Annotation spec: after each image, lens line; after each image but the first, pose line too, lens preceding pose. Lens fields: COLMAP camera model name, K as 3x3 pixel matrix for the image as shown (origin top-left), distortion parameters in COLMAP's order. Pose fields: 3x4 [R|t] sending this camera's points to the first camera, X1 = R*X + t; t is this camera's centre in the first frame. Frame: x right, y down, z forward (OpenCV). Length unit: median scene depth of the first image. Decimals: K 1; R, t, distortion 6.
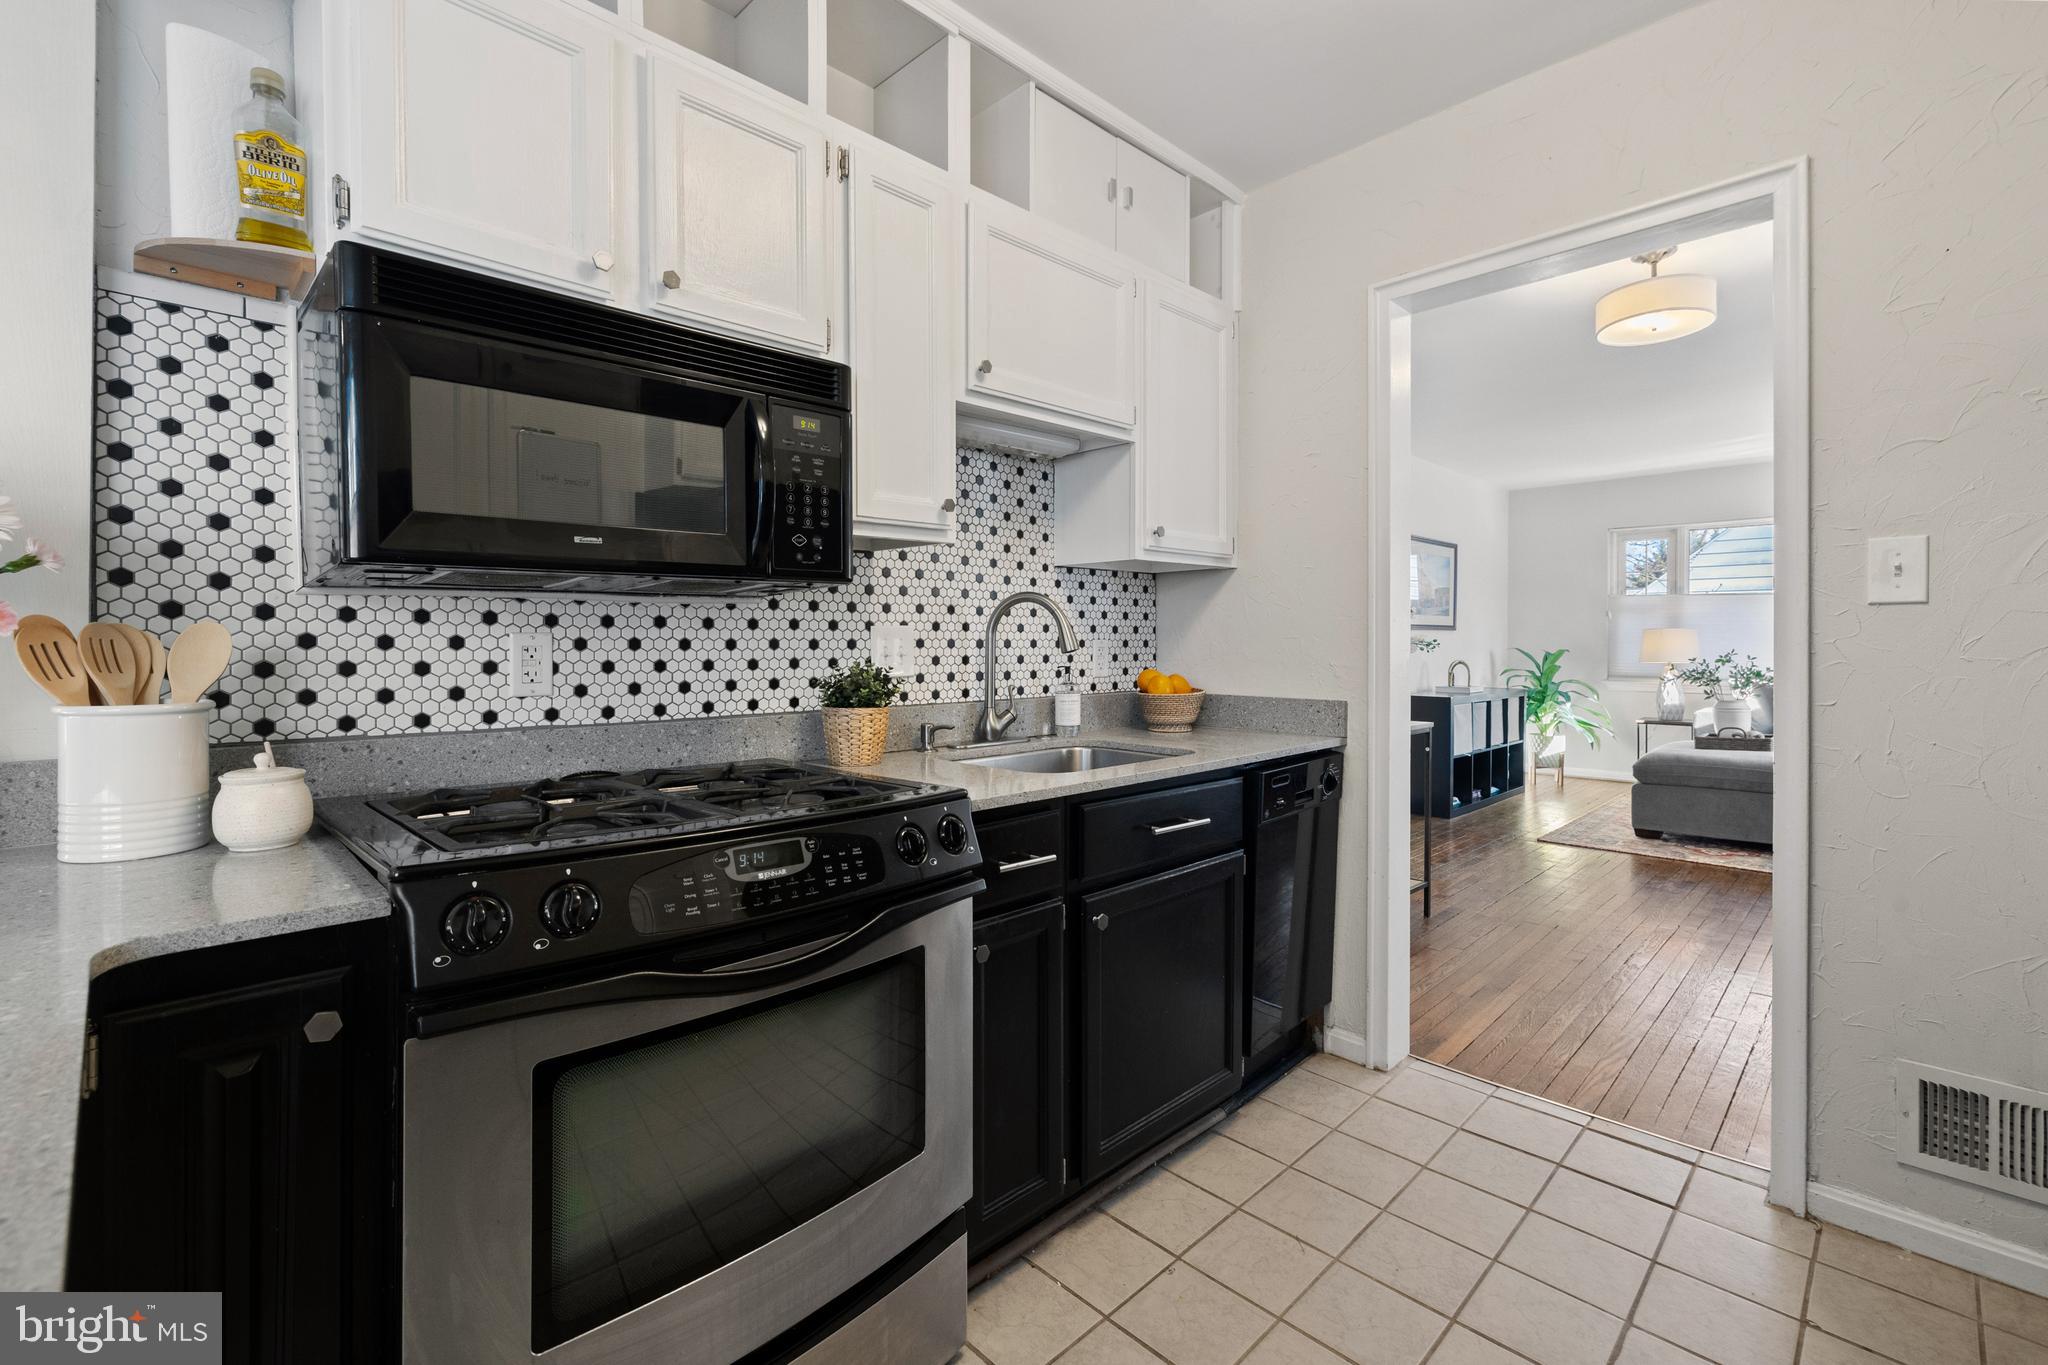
lens RADIAL K [[871.4, 0, 1021.1], [0, 871.4, 649.0], [0, 0, 1]] dist [0.003179, -0.000031]
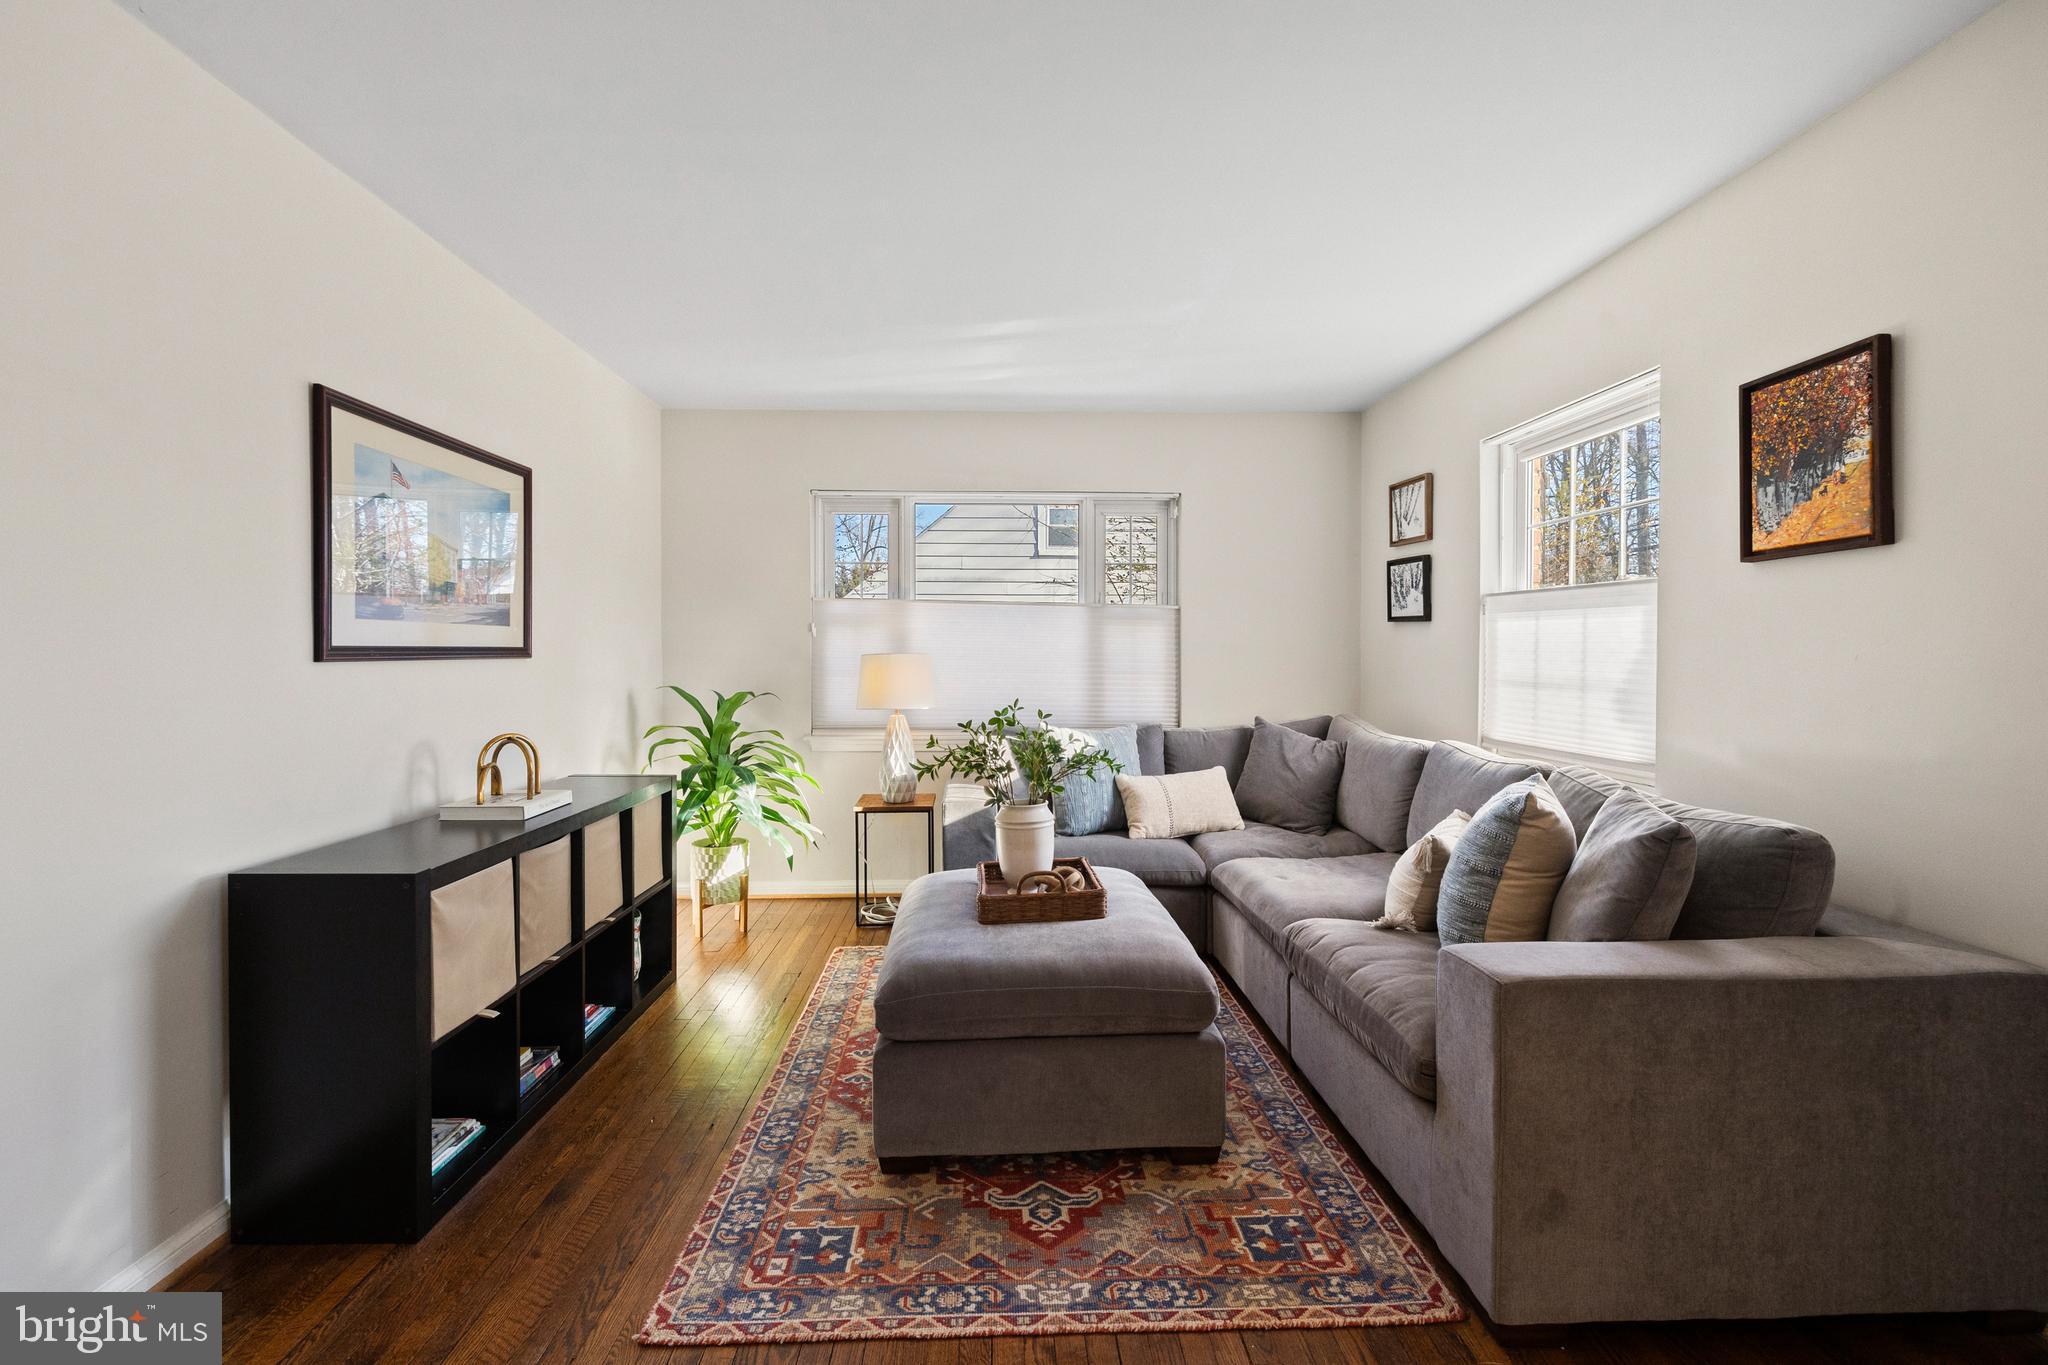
lens RADIAL K [[871.4, 0, 1000.7], [0, 871.4, 658.0], [0, 0, 1]] dist [0.003179, -0.000031]
pose [[0.685094, -0.005171, 0.728437, 0.961966], [0.006640, 0.999978, 0.000853, -0.057276], [-0.728425, 0.004253, 0.685113, 1.464759]]
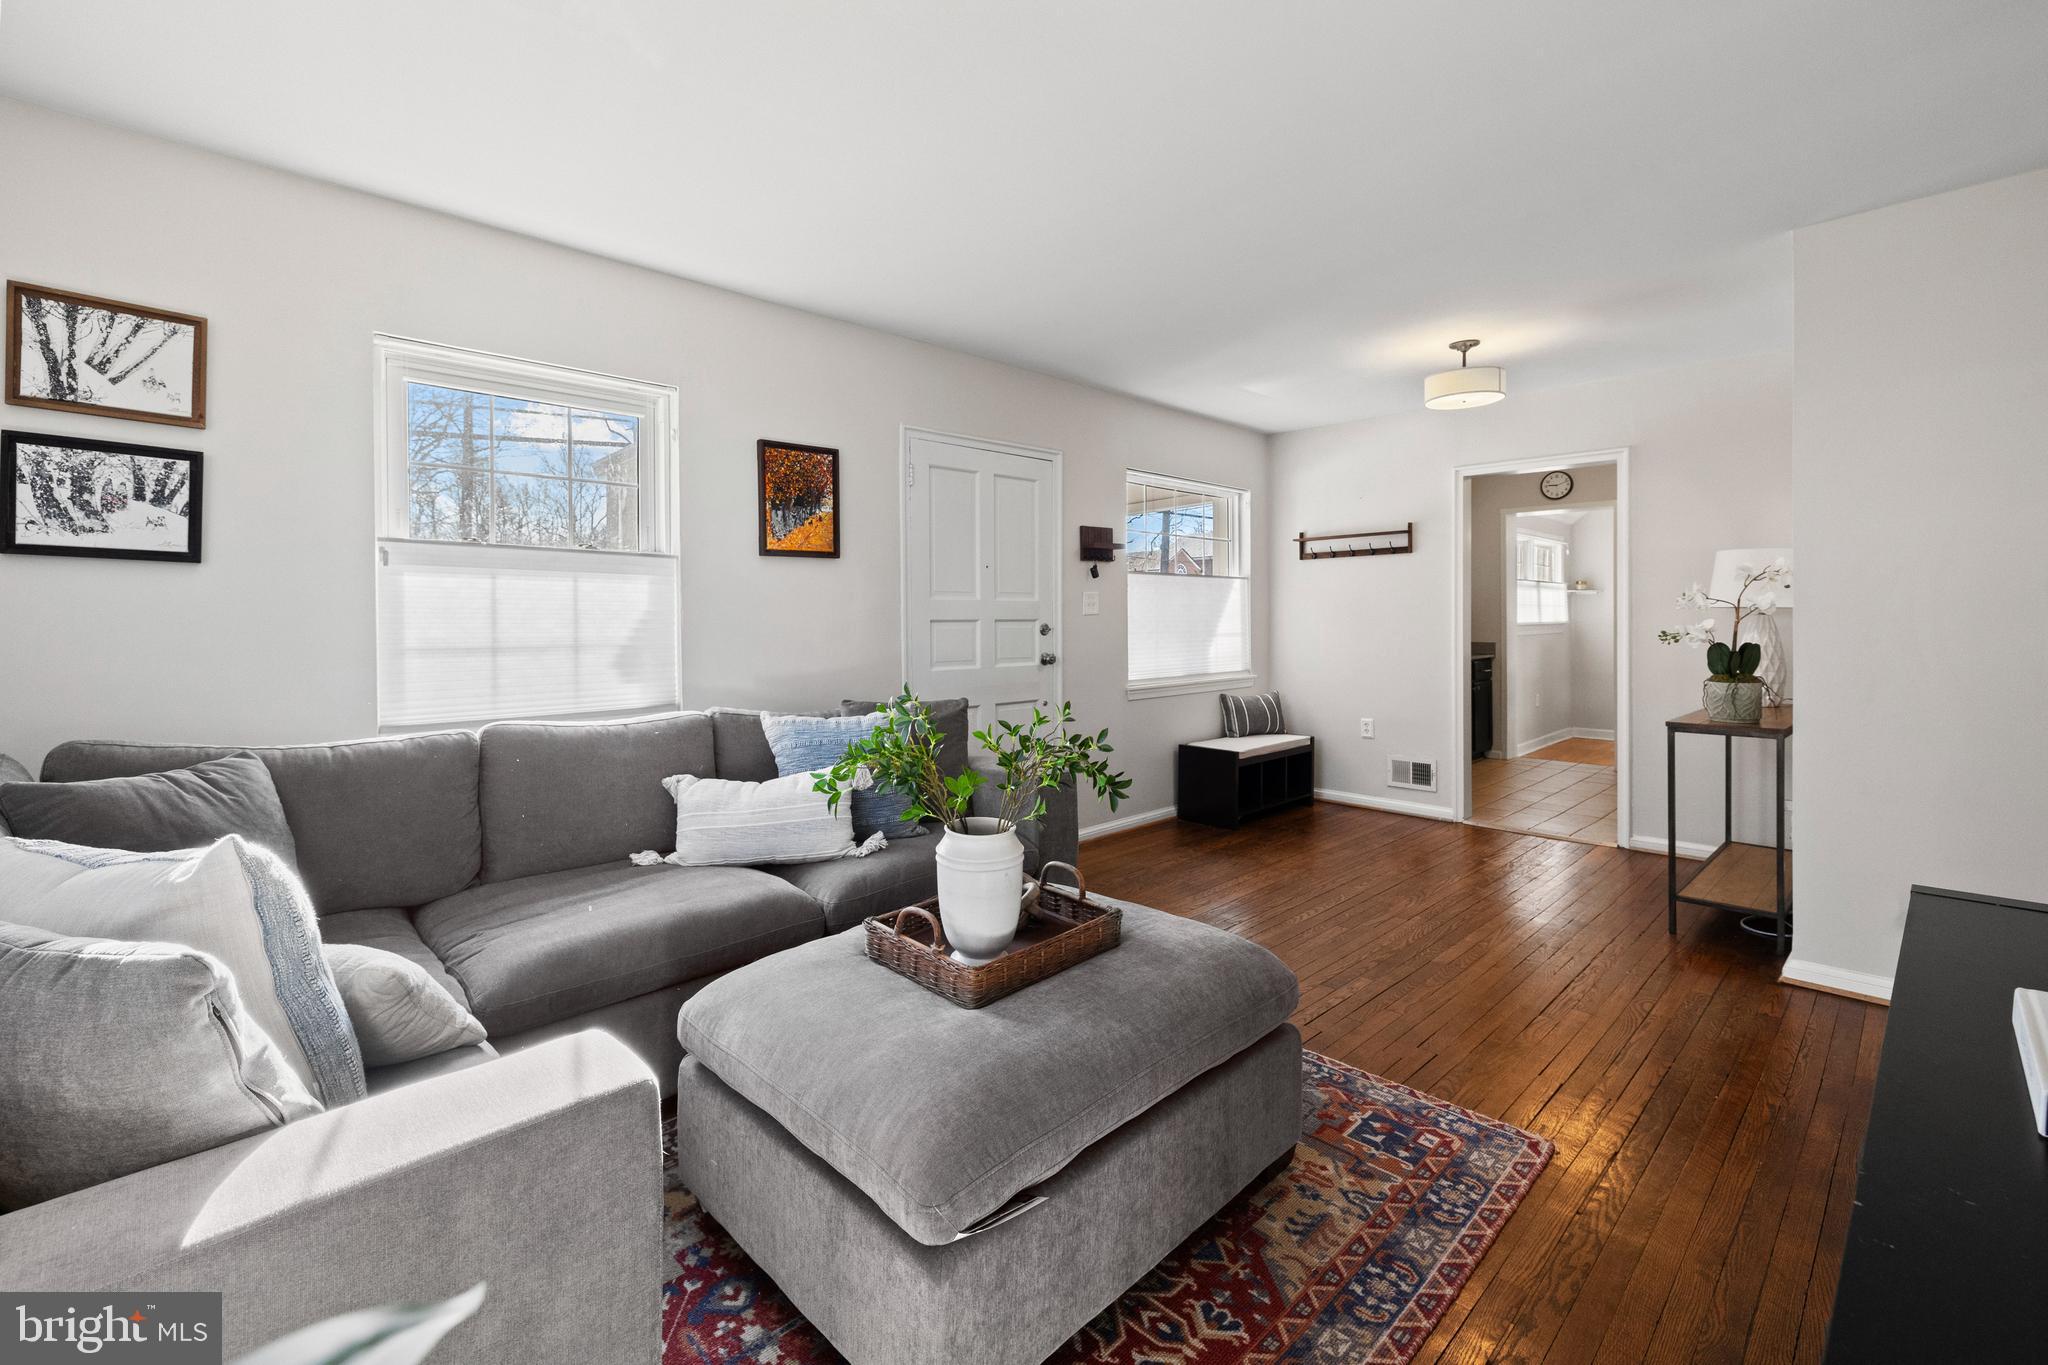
lens RADIAL K [[871.4, 0, 1018.2], [0, 871.4, 627.4], [0, 0, 1]] dist [0.003179, -0.000031]
pose [[-0.999906, 0.007827, 0.011235, 1.756664], [0.008010, 0.999835, 0.016323, -0.055152], [-0.011105, 0.016412, -0.999804, 2.961088]]
